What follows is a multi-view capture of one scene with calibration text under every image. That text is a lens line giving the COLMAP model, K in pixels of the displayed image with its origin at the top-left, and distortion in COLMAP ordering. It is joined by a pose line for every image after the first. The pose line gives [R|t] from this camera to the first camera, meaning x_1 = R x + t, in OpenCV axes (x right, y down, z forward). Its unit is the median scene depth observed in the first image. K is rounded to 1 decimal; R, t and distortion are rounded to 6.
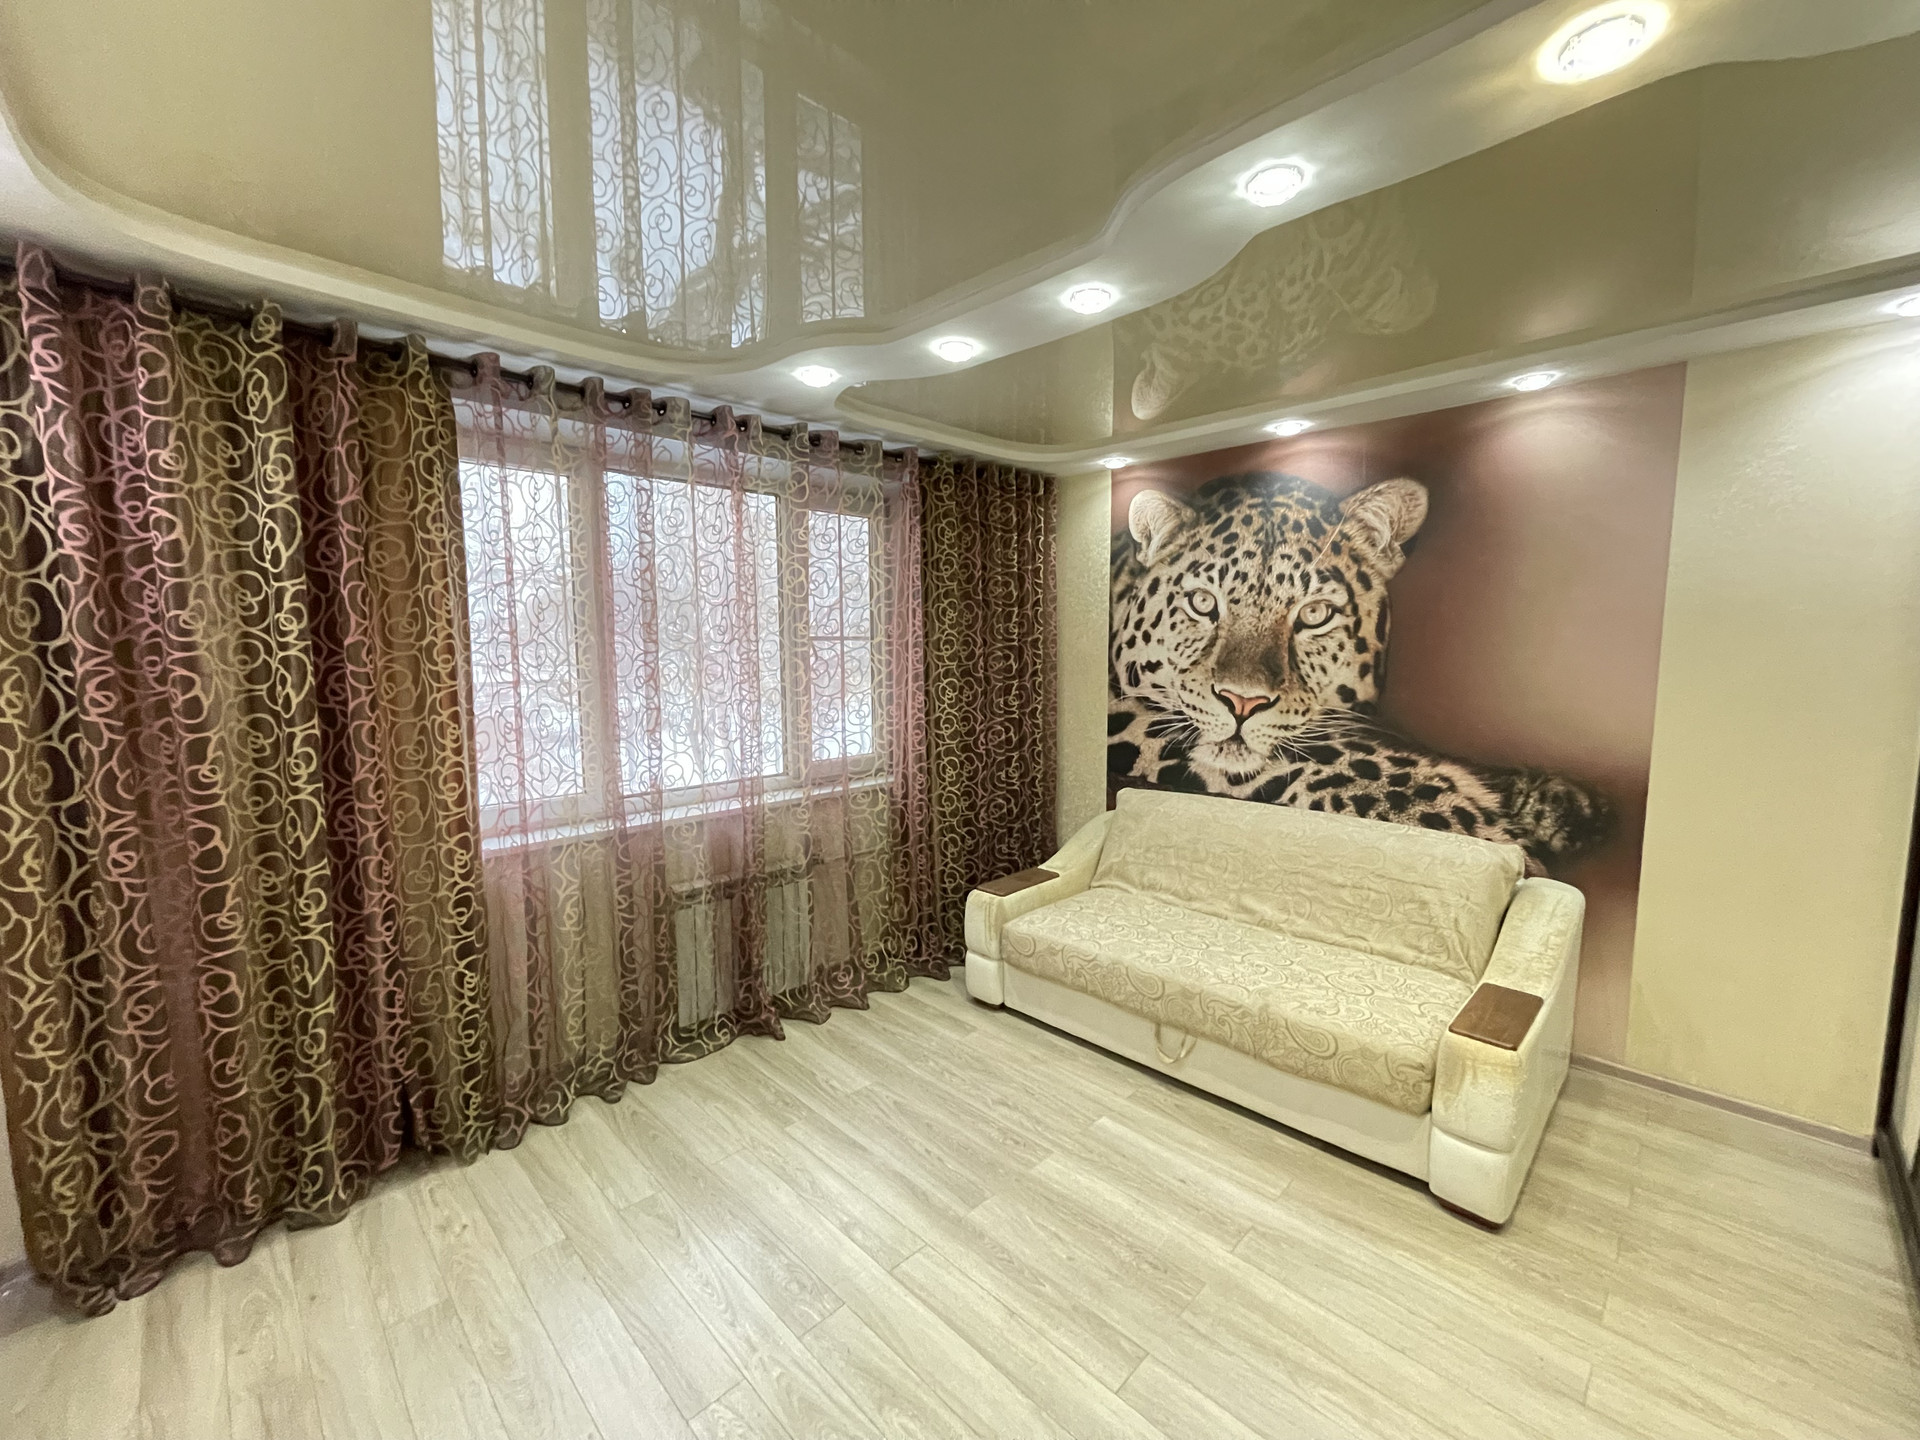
lens RADIAL K [[780.7, 0, 957.6], [0, 780.7, 720.8], [0, 0, 1]] dist [-0.003430, -0.000290]
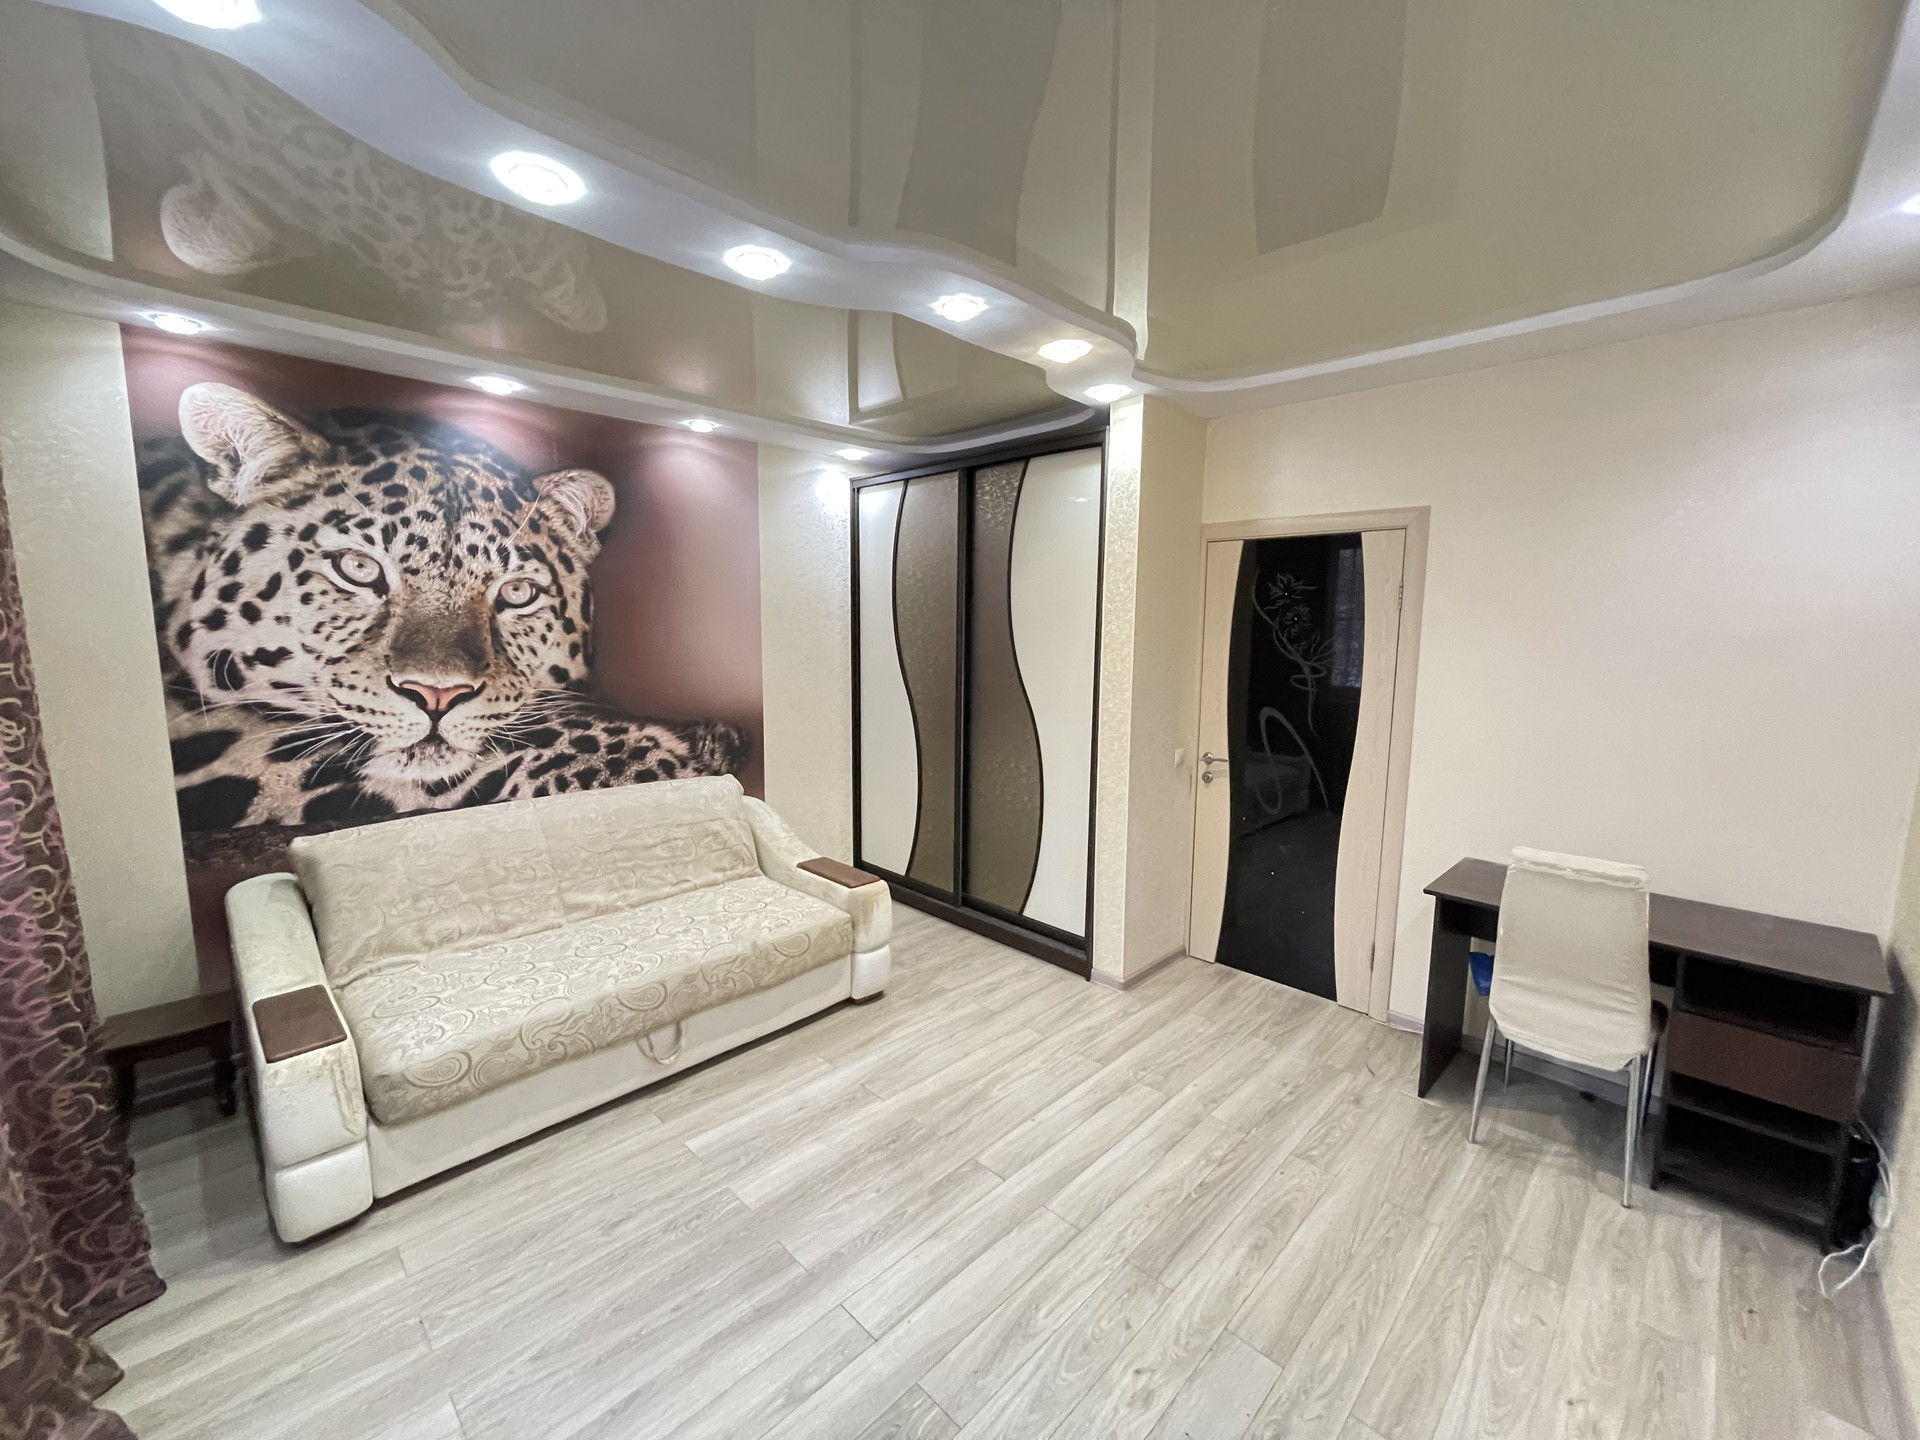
lens RADIAL K [[780.7, 0, 956.8], [0, 780.7, 720.7], [0, 0, 1]] dist [-0.003430, -0.000290]
pose [[-0.007116, -0.122391, 0.992456, -0.494666], [0.090954, 0.988288, 0.122529, -0.049872], [-0.995830, 0.091140, 0.004099, 0.471922]]
